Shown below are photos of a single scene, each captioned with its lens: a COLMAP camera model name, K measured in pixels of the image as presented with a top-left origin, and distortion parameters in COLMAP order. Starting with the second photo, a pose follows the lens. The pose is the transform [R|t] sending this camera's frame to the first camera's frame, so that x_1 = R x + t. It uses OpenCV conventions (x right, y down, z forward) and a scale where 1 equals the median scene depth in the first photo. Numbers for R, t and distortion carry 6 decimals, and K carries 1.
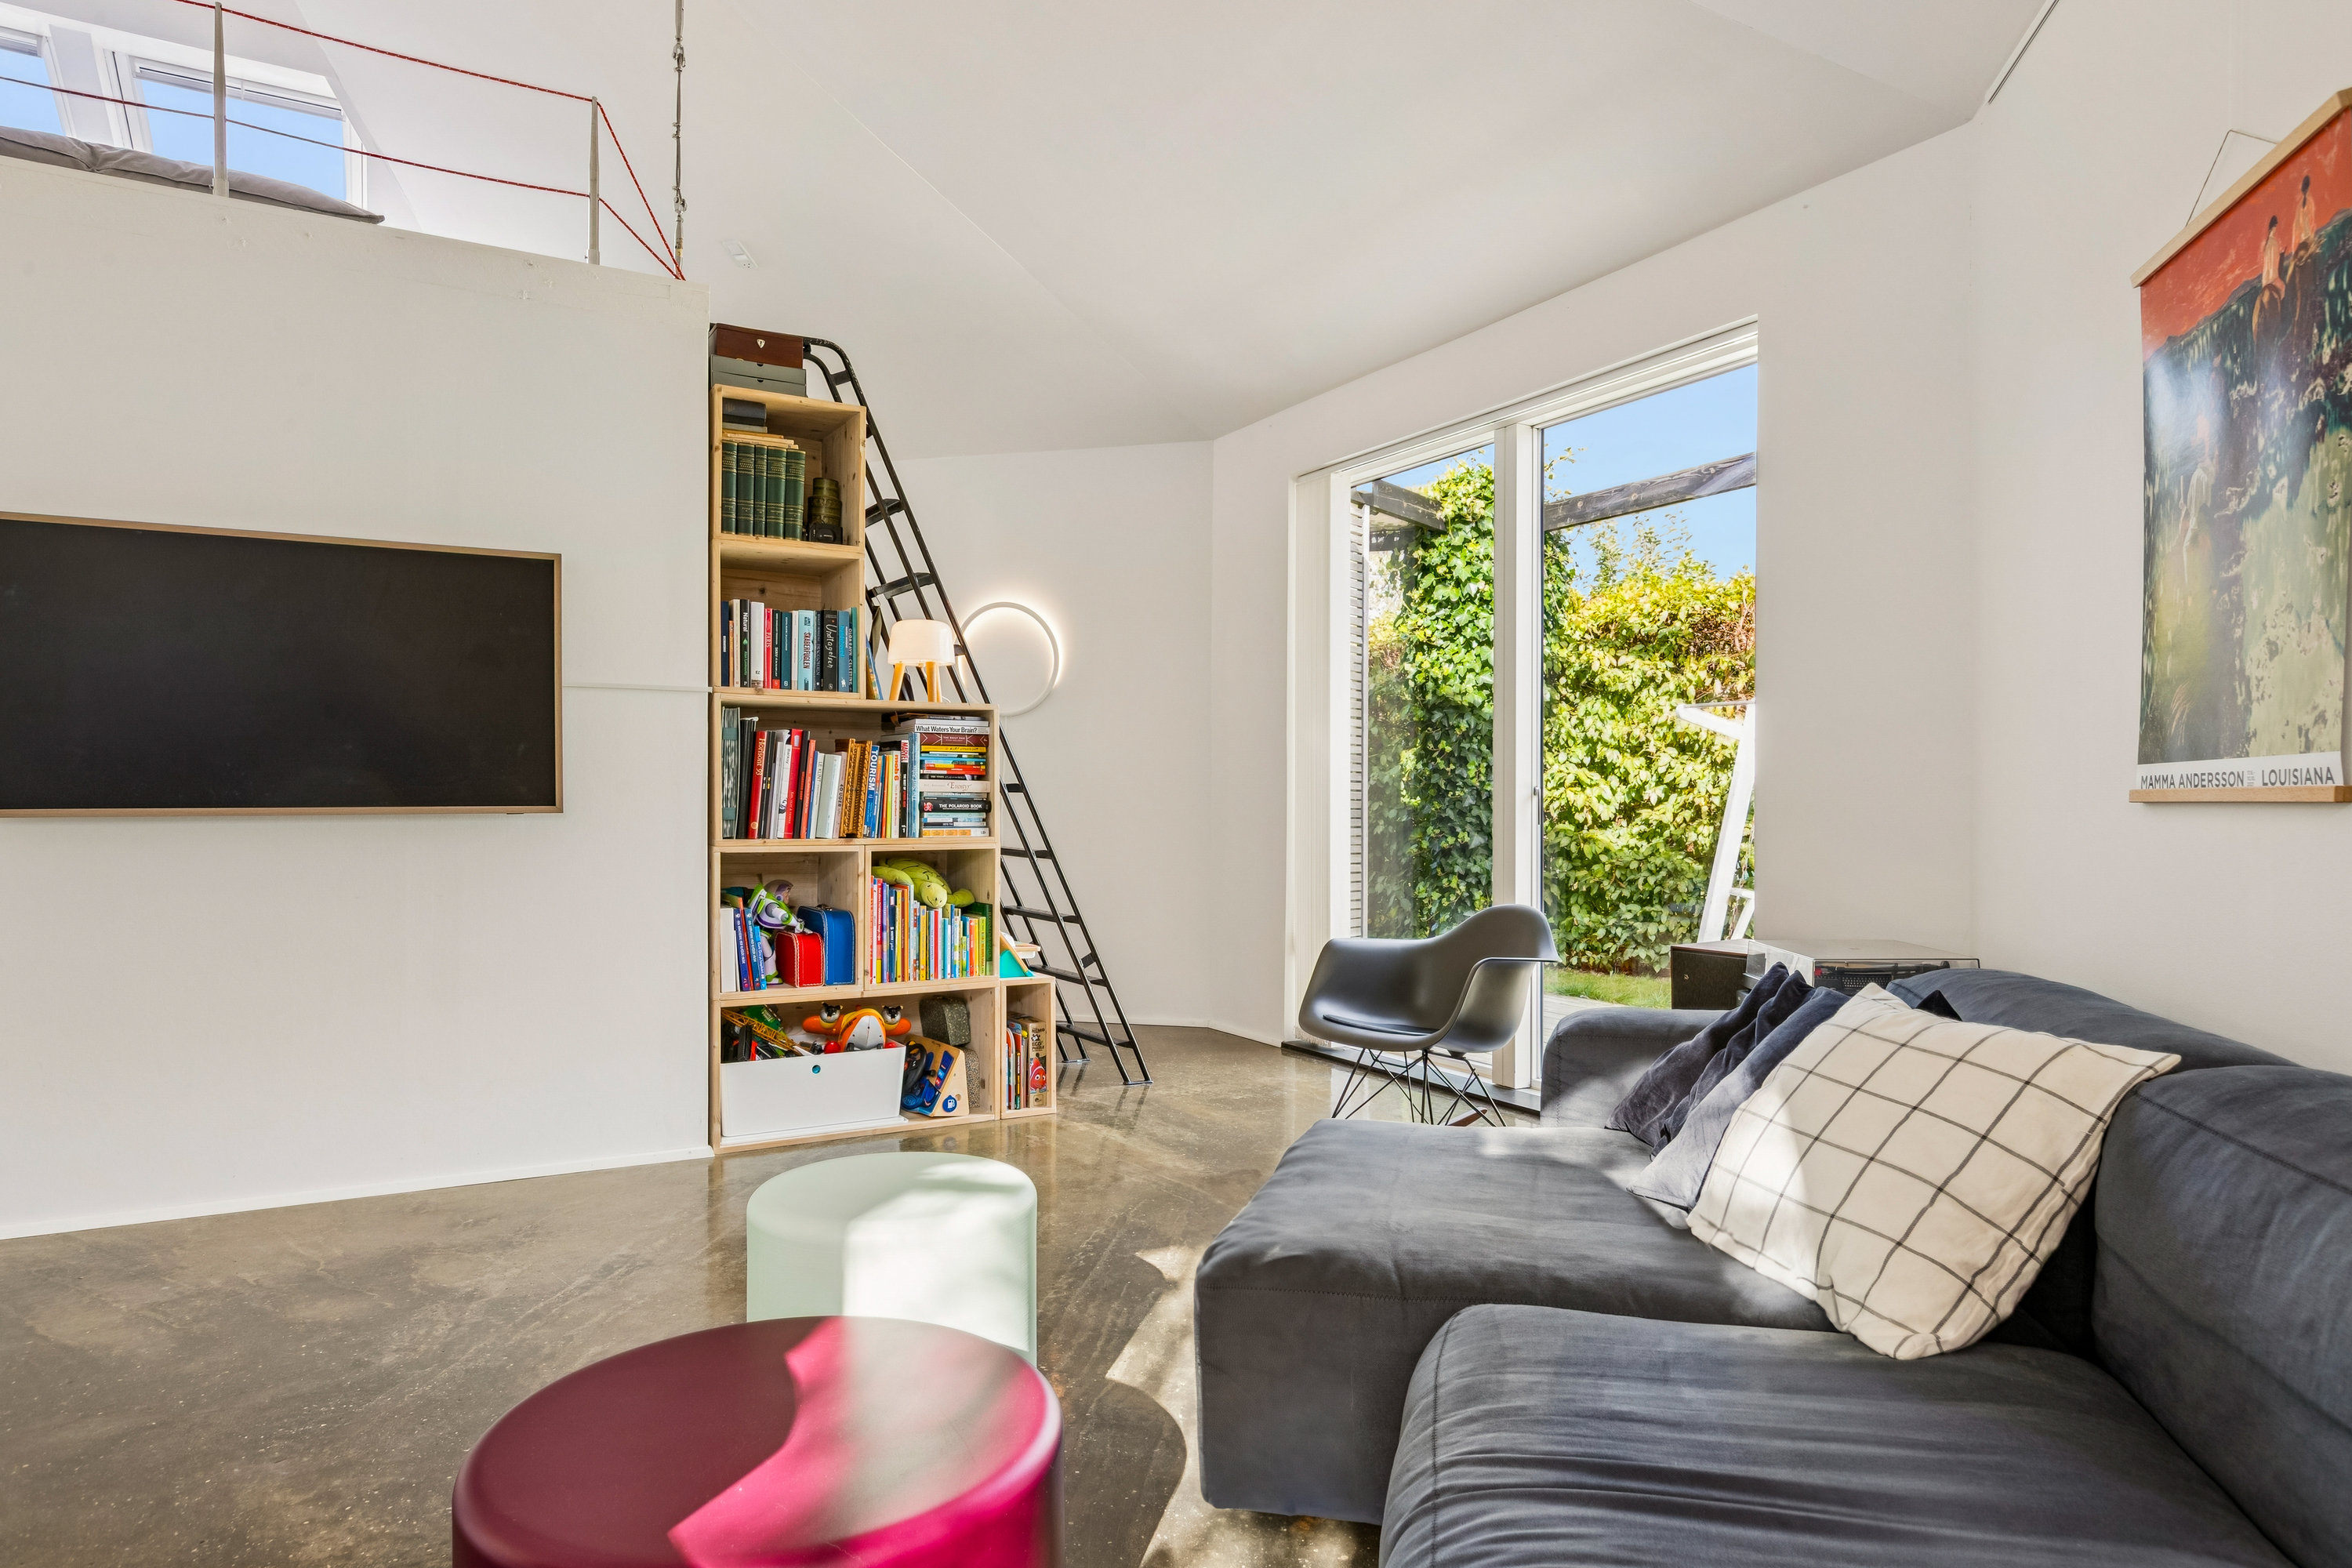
lens RADIAL K [[1384.6, 0, 1176.0], [0, 1384.6, 784.0], [0, 0, 1]] dist [0.000266, 0.000054]
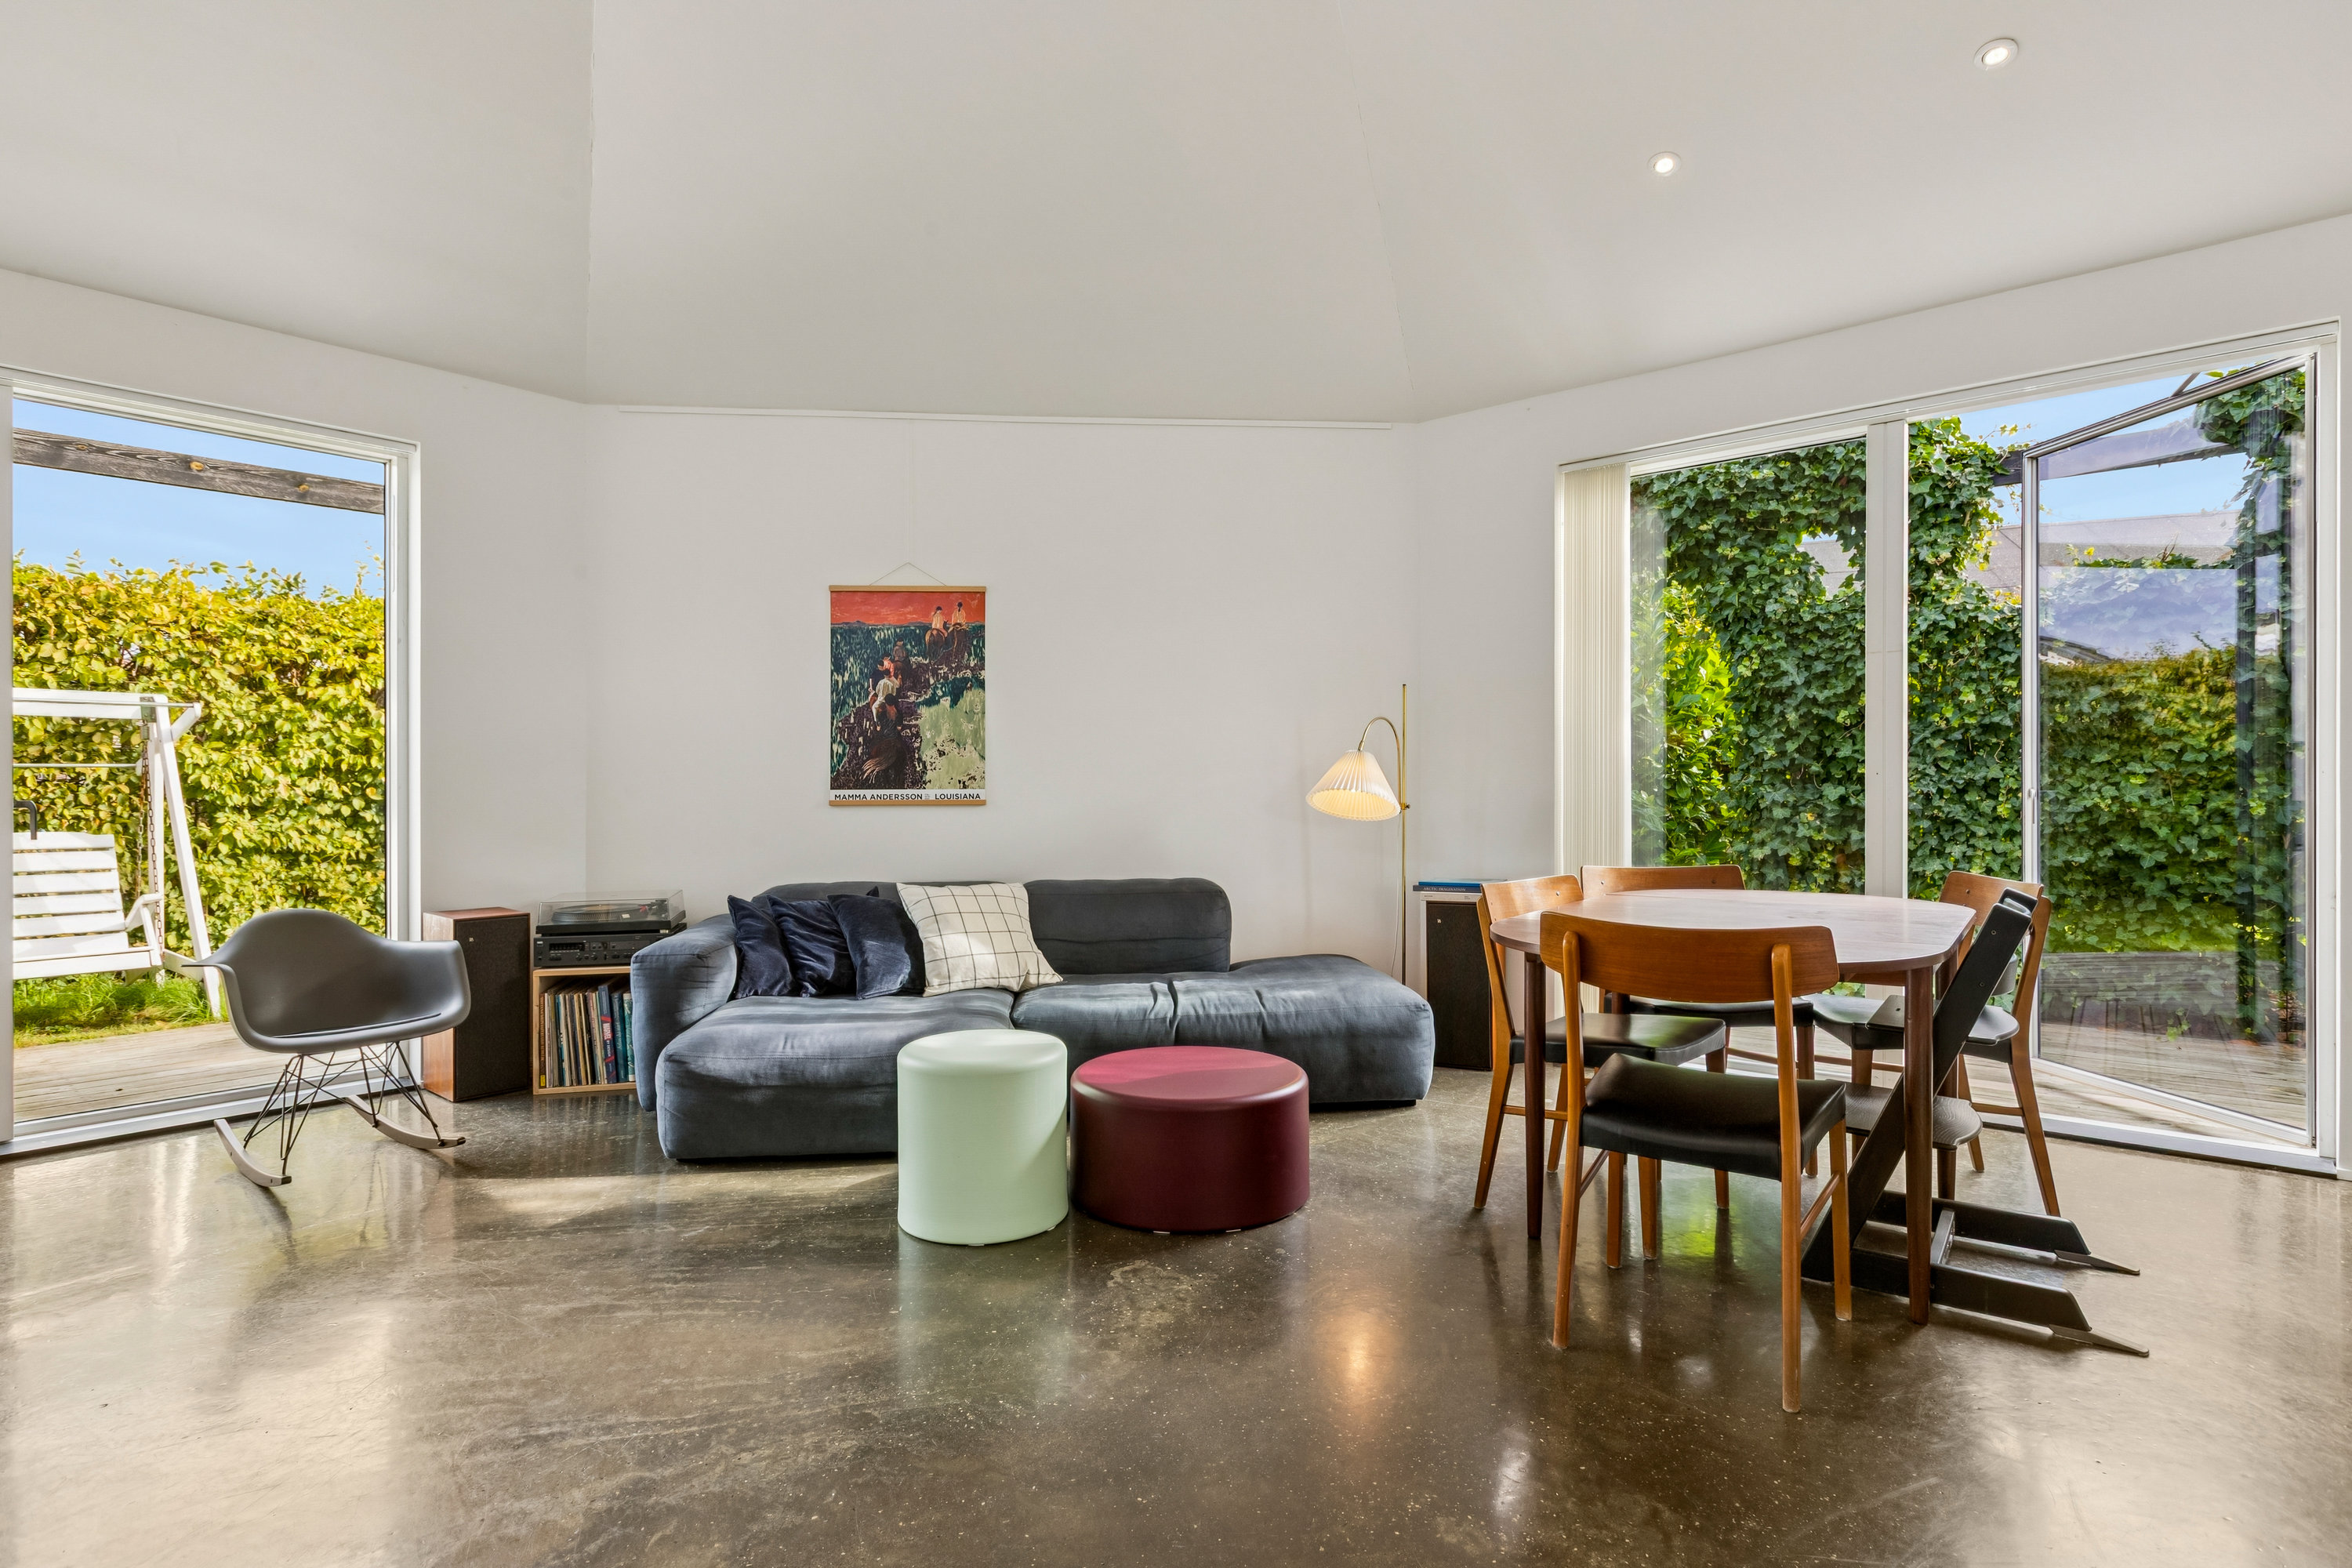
lens RADIAL K [[1193.4, 0, 1179.4], [0, 1193.4, 792.3], [0, 0, 1]] dist [-0.003117, -0.000558]
pose [[-0.332755, -0.005429, 0.942998, -0.839109], [-0.006644, 0.999972, 0.003413, -0.012009], [-0.942990, -0.005129, -0.332782, 0.641935]]
